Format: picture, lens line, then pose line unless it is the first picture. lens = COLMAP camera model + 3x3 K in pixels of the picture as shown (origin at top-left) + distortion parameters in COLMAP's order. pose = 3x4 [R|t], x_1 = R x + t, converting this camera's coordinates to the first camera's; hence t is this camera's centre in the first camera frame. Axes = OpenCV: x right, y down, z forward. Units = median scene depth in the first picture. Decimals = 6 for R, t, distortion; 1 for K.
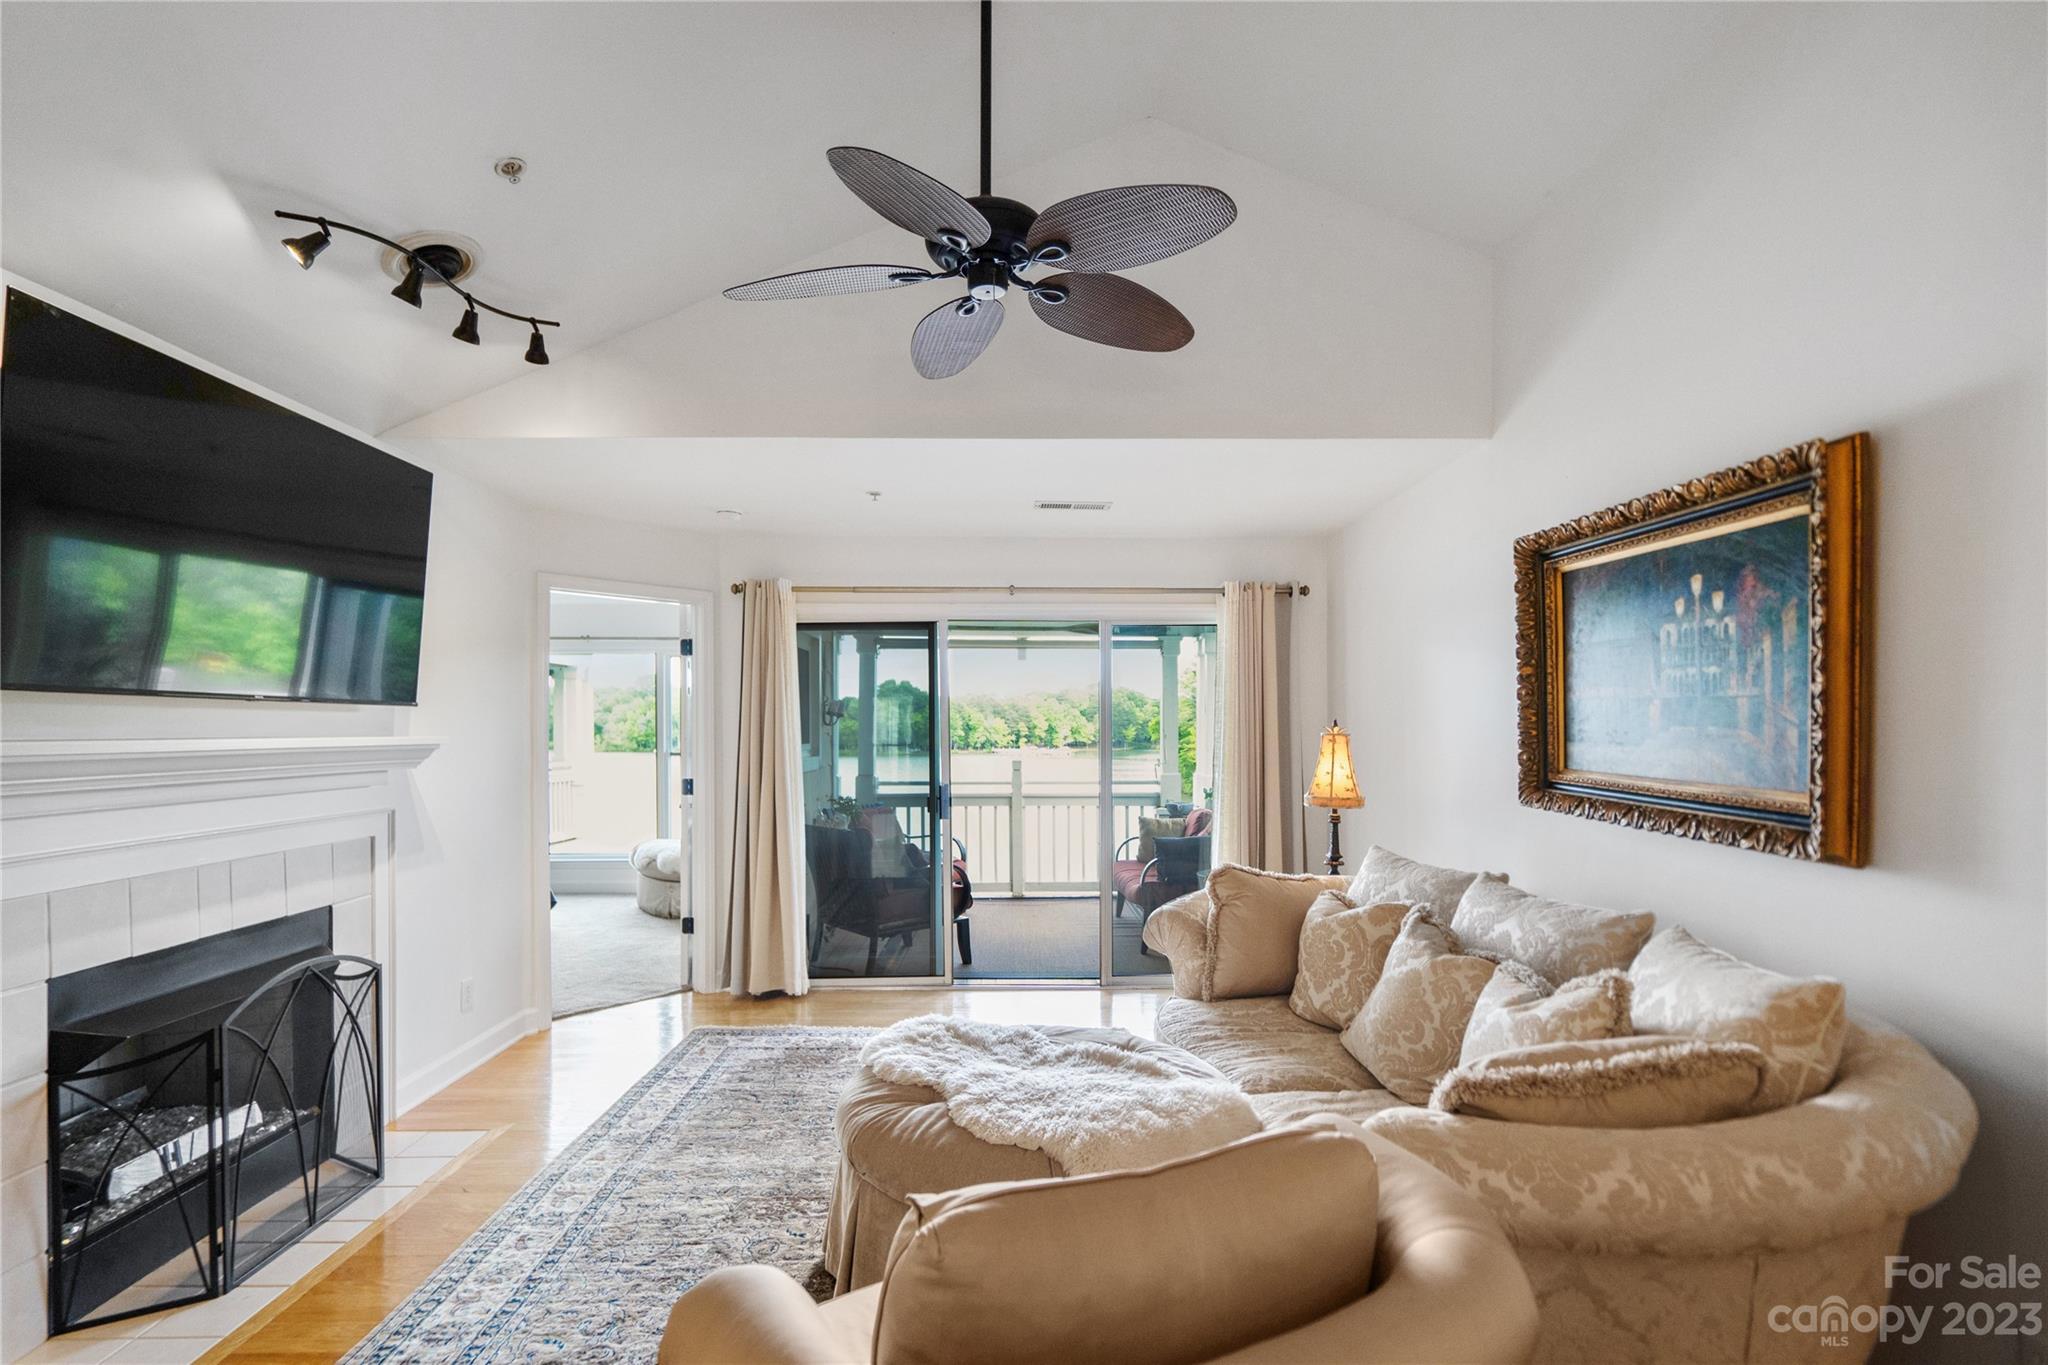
lens RADIAL K [[957.0, 0, 1008.2], [0, 957.0, 719.3], [0, 0, 1]] dist [-0.001001, 0.000021]
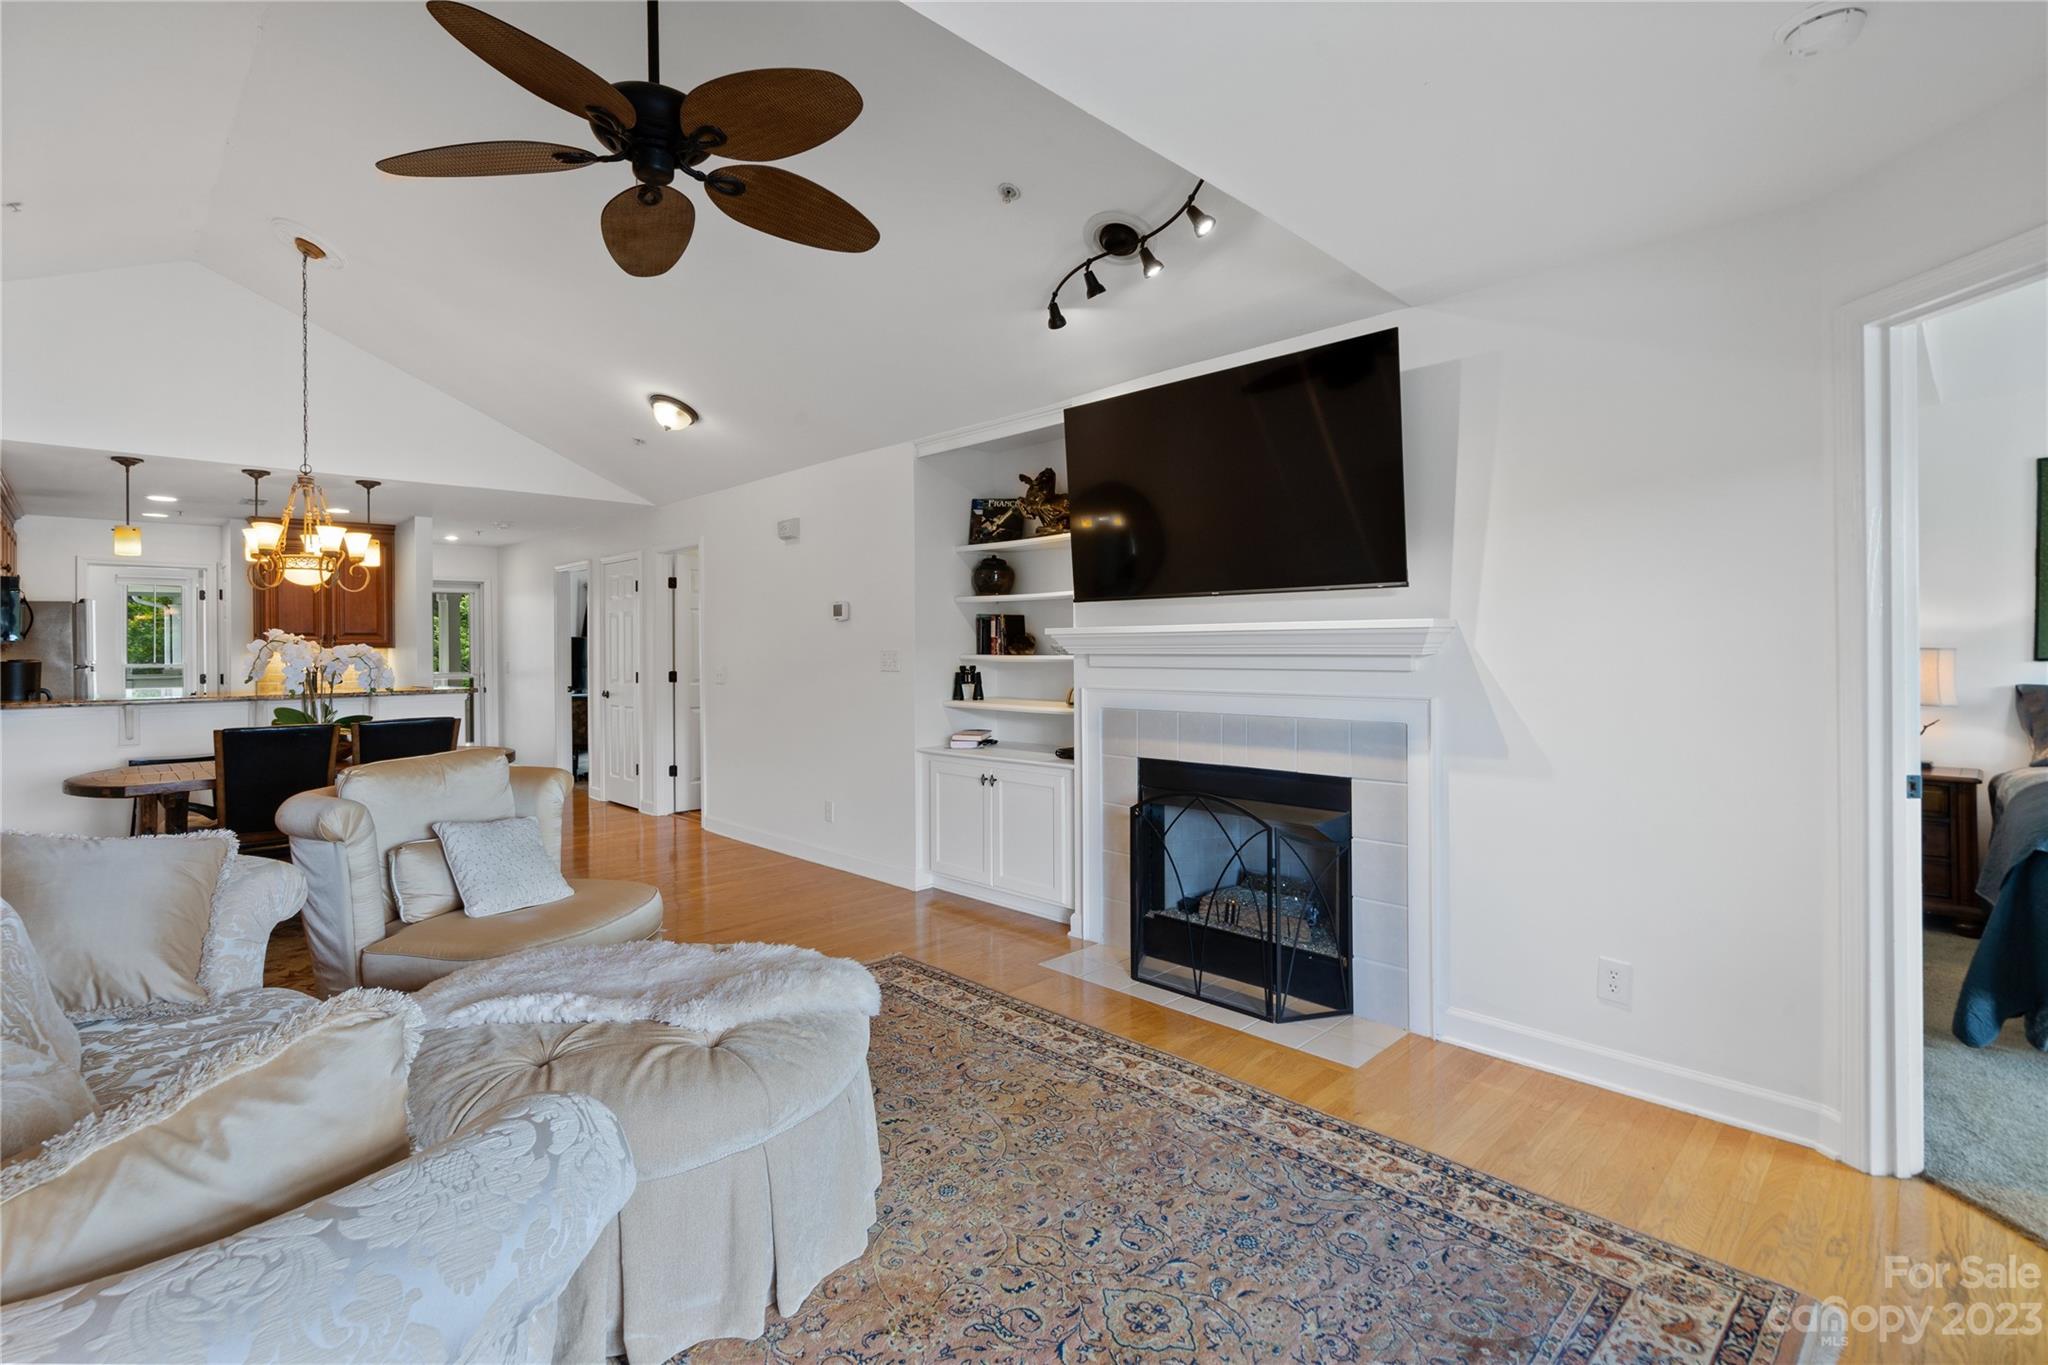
lens RADIAL K [[950.7, 0, 1006.3], [0, 950.7, 640.7], [0, 0, 1]] dist [-0.003031, 0.000509]
pose [[-0.720364, -0.000603, -0.693596, 0.293896], [0.012166, 0.999835, -0.013506, 0.047755], [0.693490, -0.018168, -0.720238, 1.431127]]
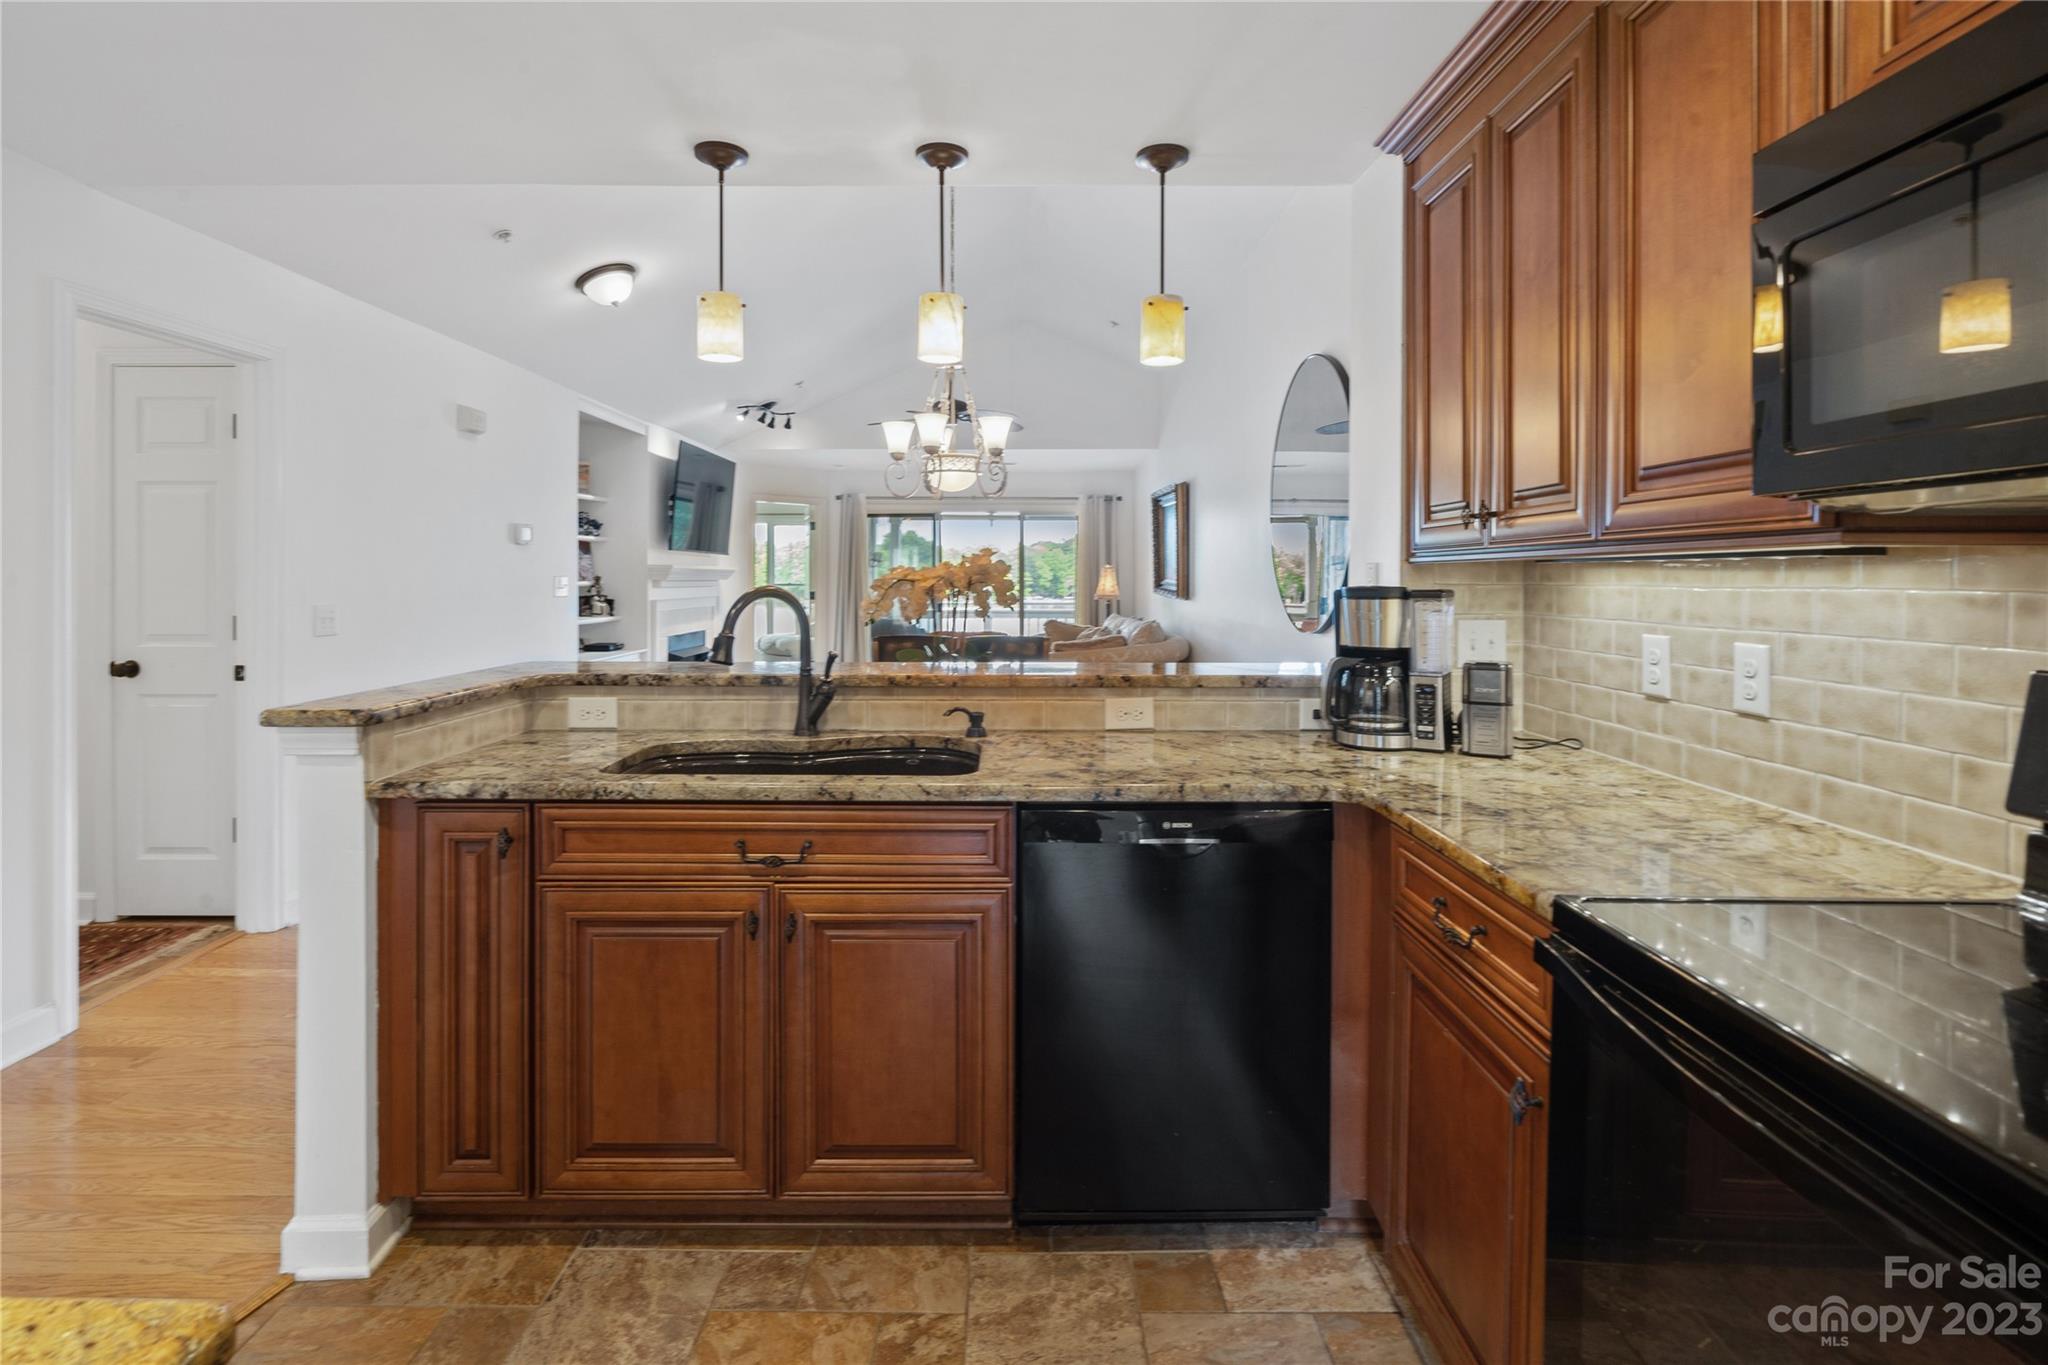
lens RADIAL K [[983.6, 0, 1016.2], [0, 983.6, 576.5], [0, 0, 1]] dist [-0.001340, -0.000219]
pose [[0.999998, -0.001719, 0.000792, 0.129365], [0.001714, 0.999978, 0.006355, 0.024447], [-0.000803, -0.006353, 0.999979, -1.547770]]
